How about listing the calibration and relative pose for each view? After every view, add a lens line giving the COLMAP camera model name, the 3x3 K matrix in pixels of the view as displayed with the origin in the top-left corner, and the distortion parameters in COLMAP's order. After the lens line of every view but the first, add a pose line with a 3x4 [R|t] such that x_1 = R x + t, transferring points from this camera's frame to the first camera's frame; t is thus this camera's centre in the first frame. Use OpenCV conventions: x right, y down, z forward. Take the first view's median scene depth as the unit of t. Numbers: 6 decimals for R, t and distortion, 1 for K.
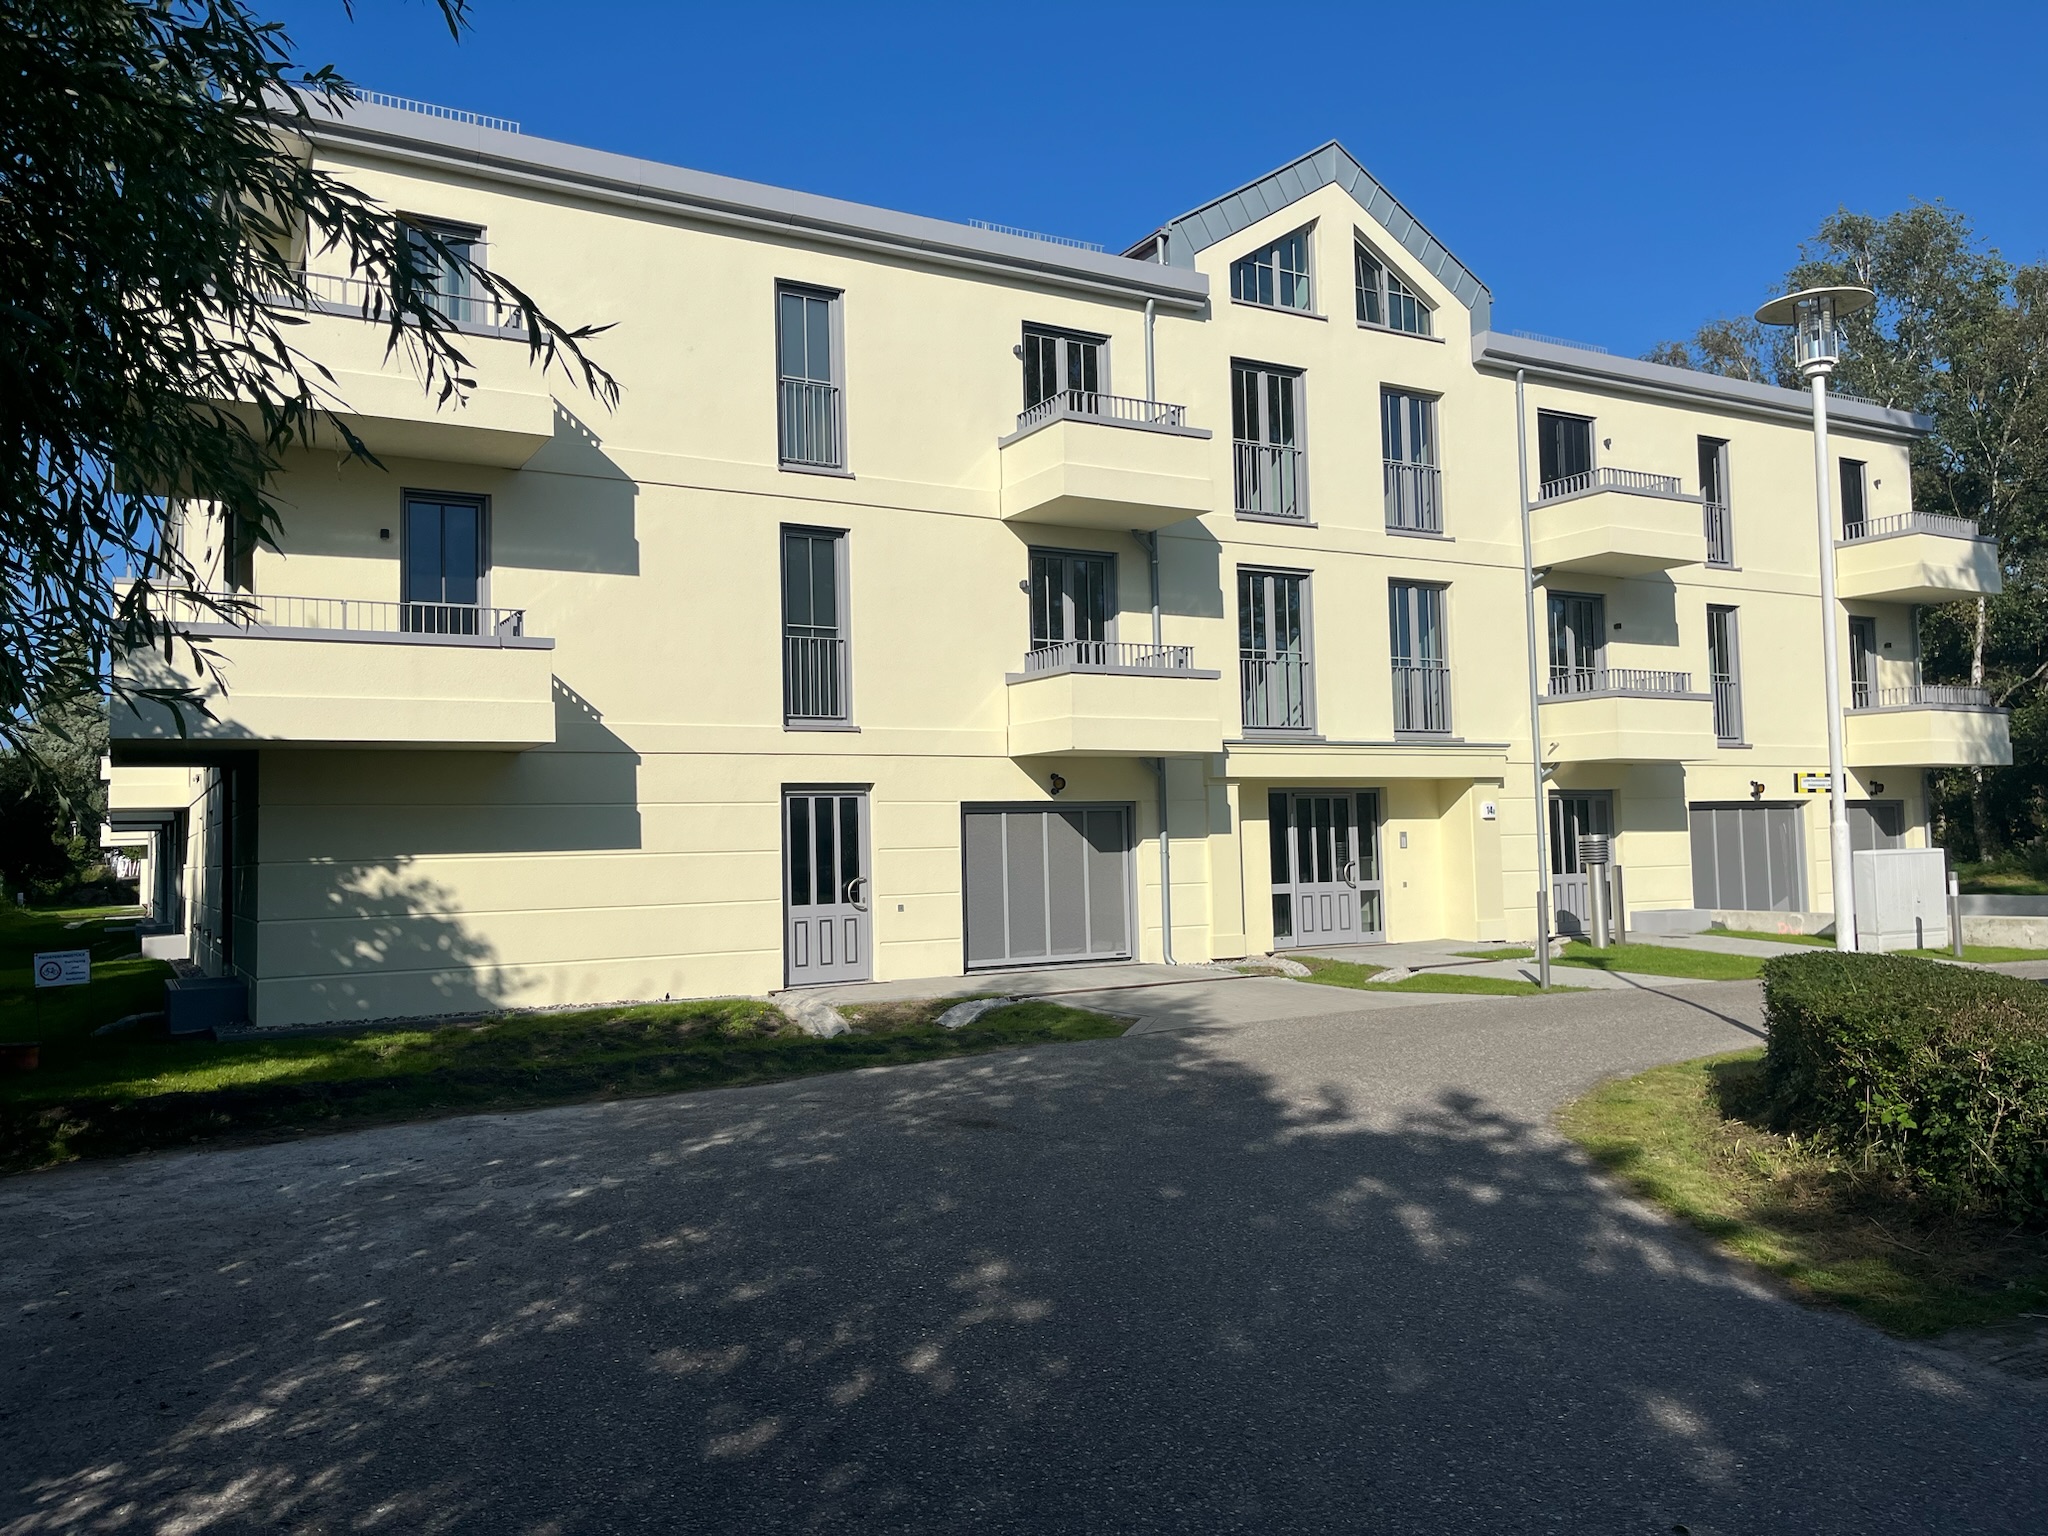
lens RADIAL K [[1537.3, 0, 1011.1], [0, 1537.3, 760.1], [0, 0, 1]] dist [0.067124, -0.085488]
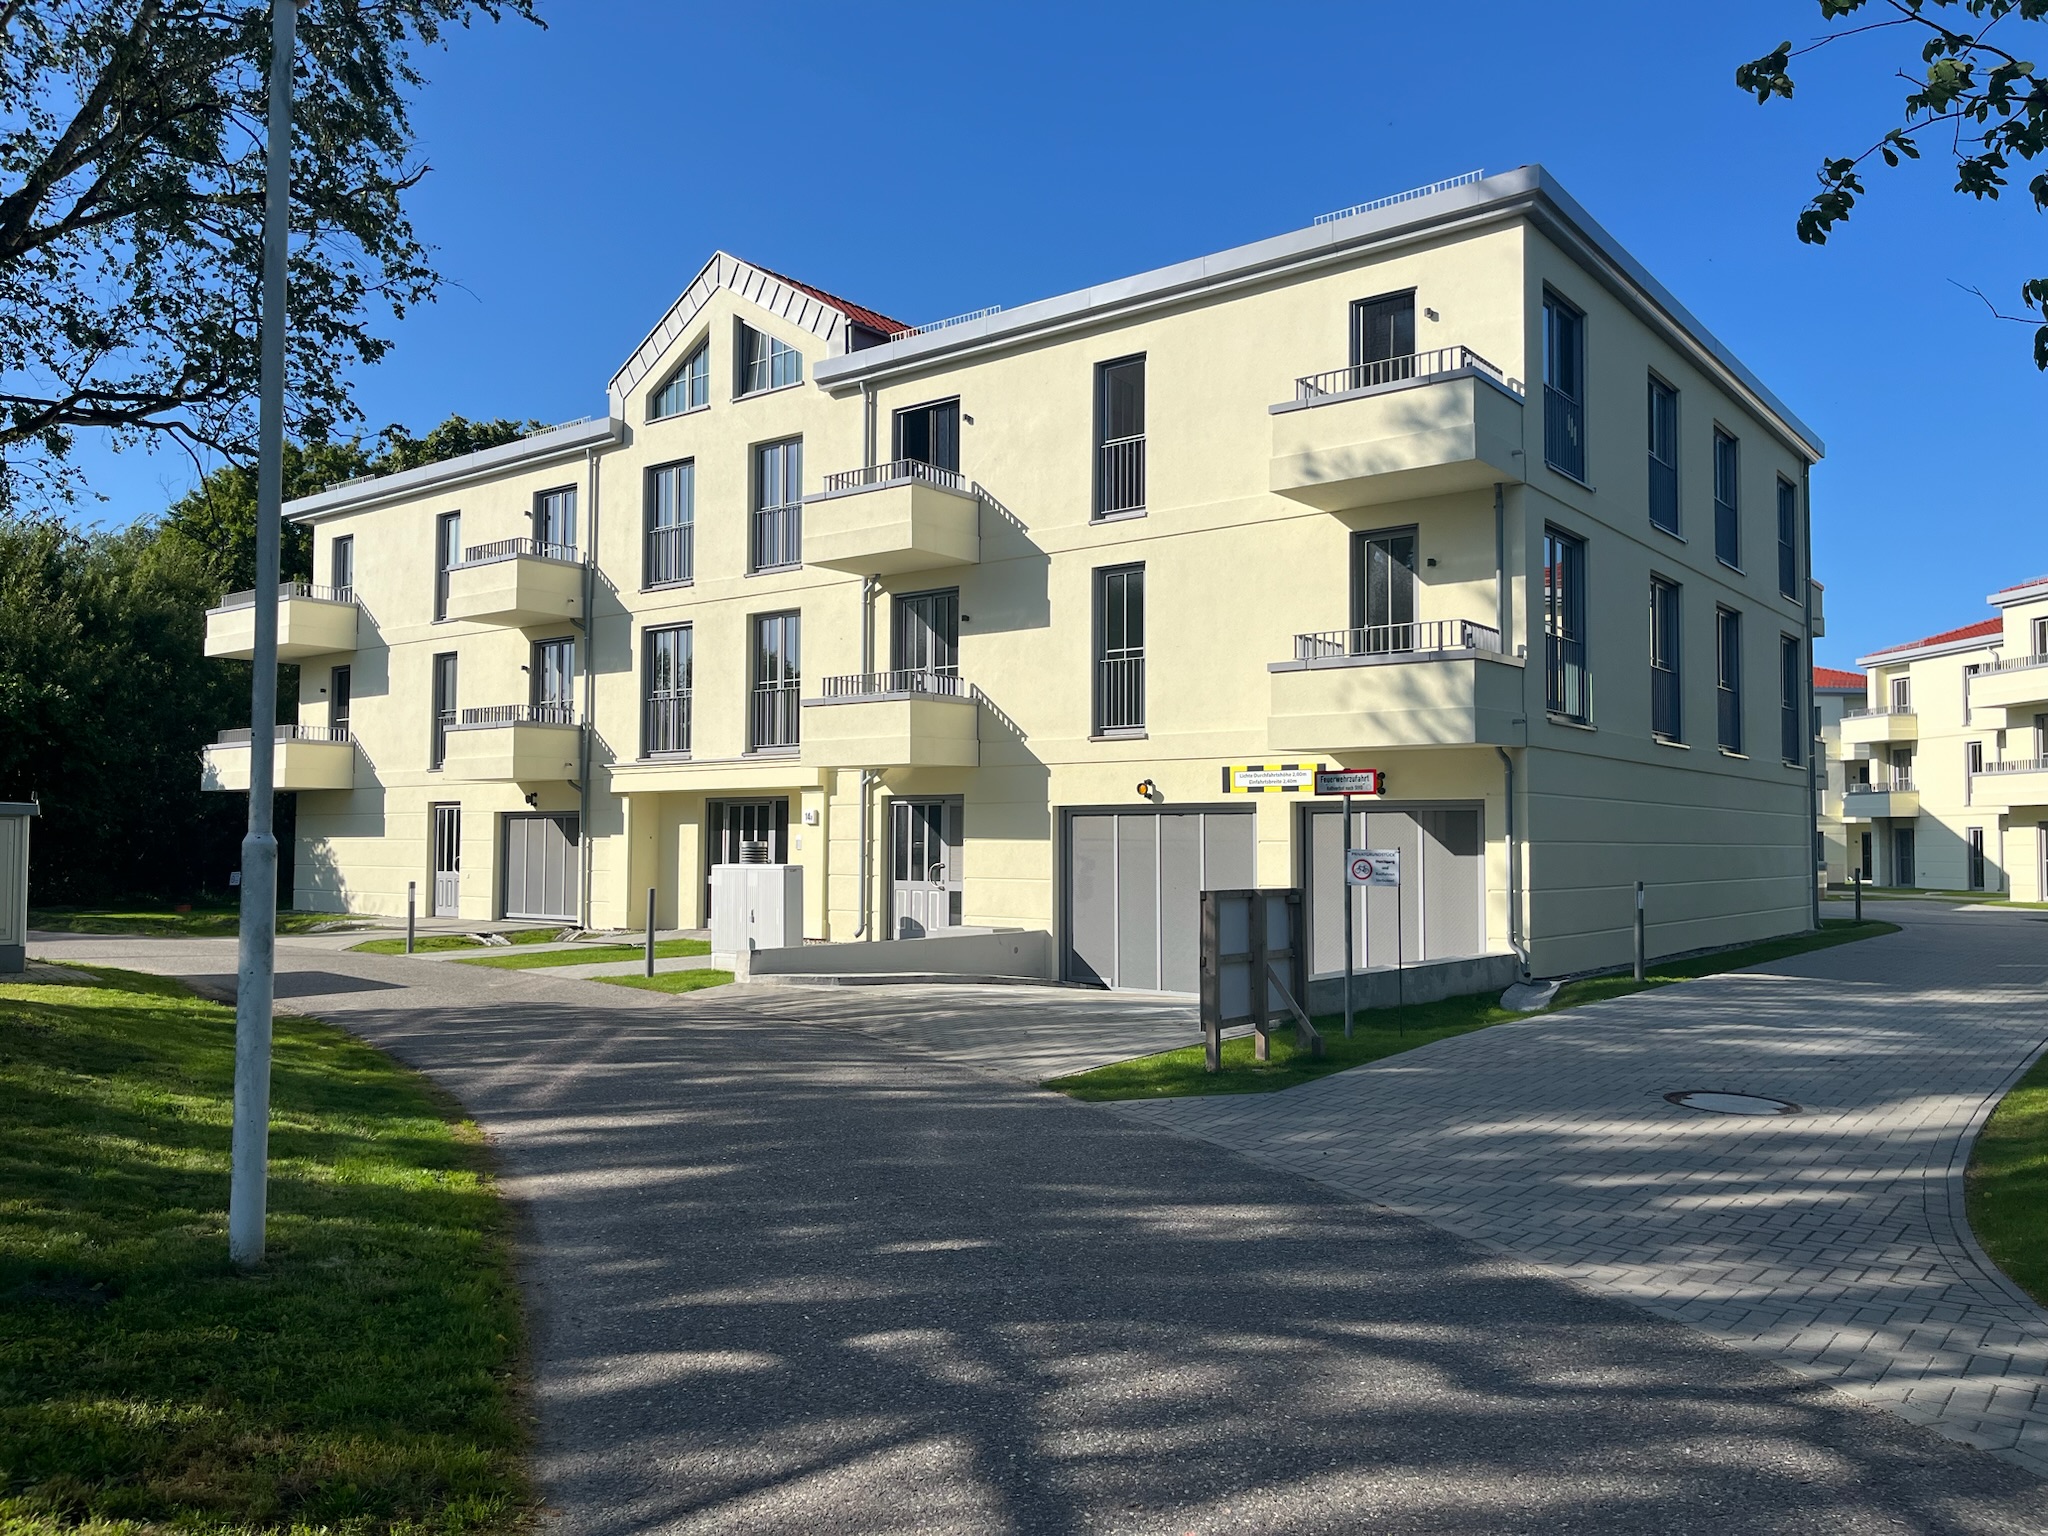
lens RADIAL K [[1537.3, 0, 1019.9], [0, 1537.3, 783.1], [0, 0, 1]] dist [0.067124, -0.085488]
pose [[0.378076, -0.014771, -0.925657, 1.496255], [0.037107, 0.999311, -0.000790, 0.017235], [0.925031, -0.034050, 0.378363, 0.811447]]
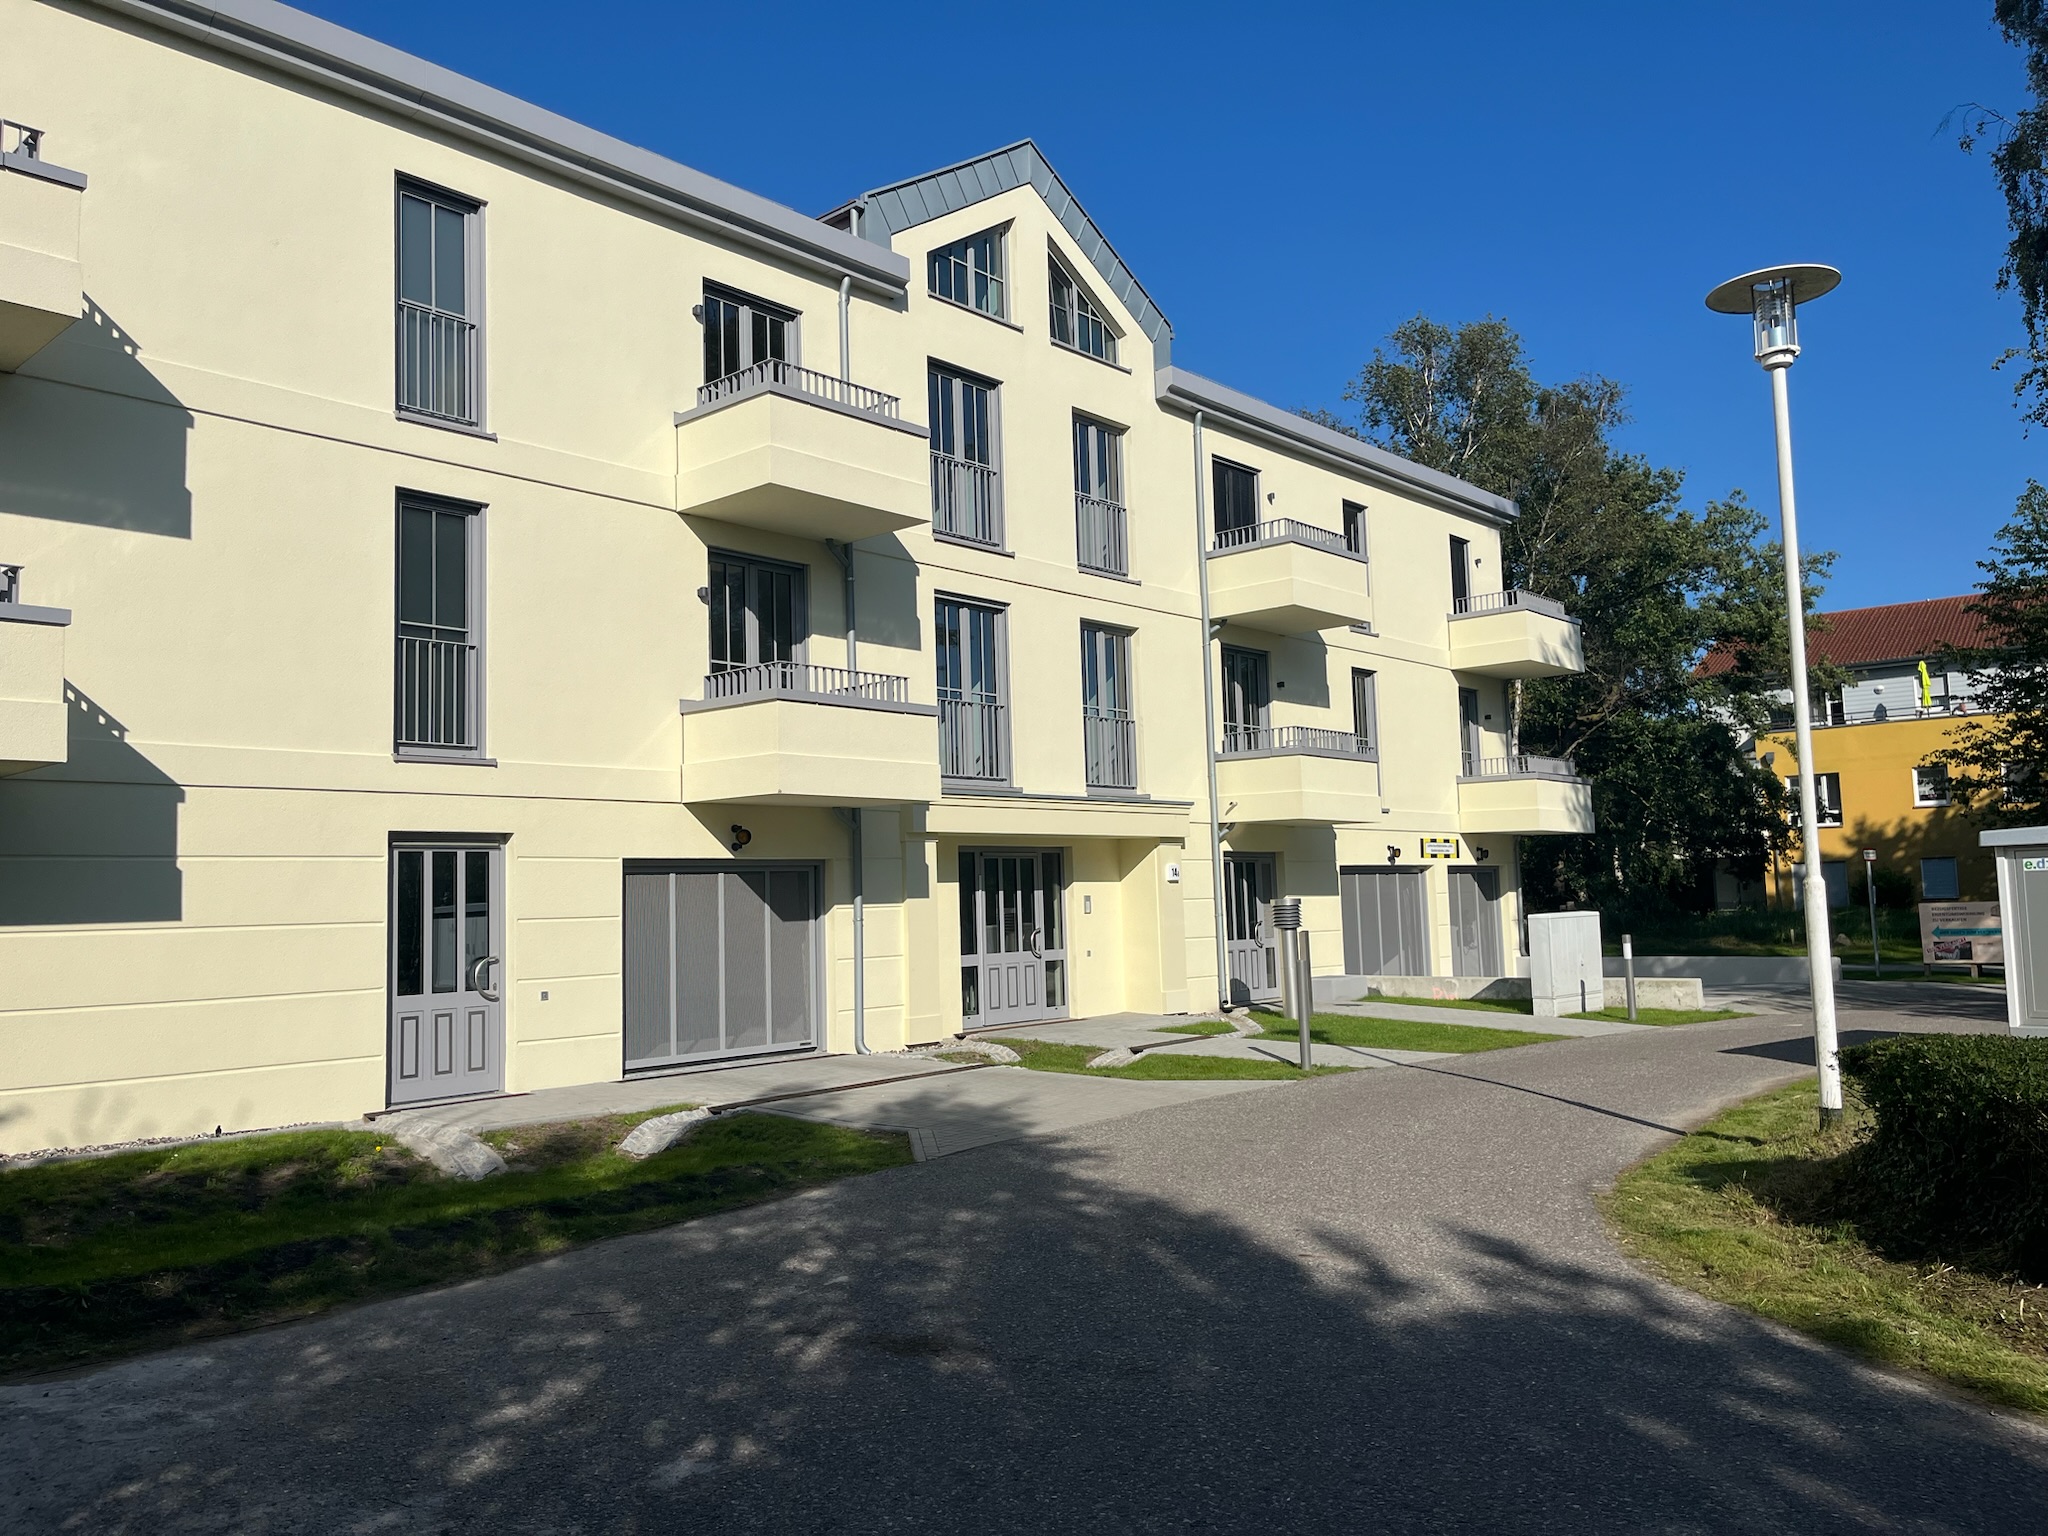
lens RADIAL K [[1537.3, 0, 1011.5], [0, 1537.3, 760.8], [0, 0, 1]] dist [0.067124, -0.085488]
pose [[0.950137, 0.025984, 0.310748, -0.082413], [-0.012005, 0.998832, -0.046812, 0.010652], [-0.311601, 0.040747, 0.949339, 0.162158]]
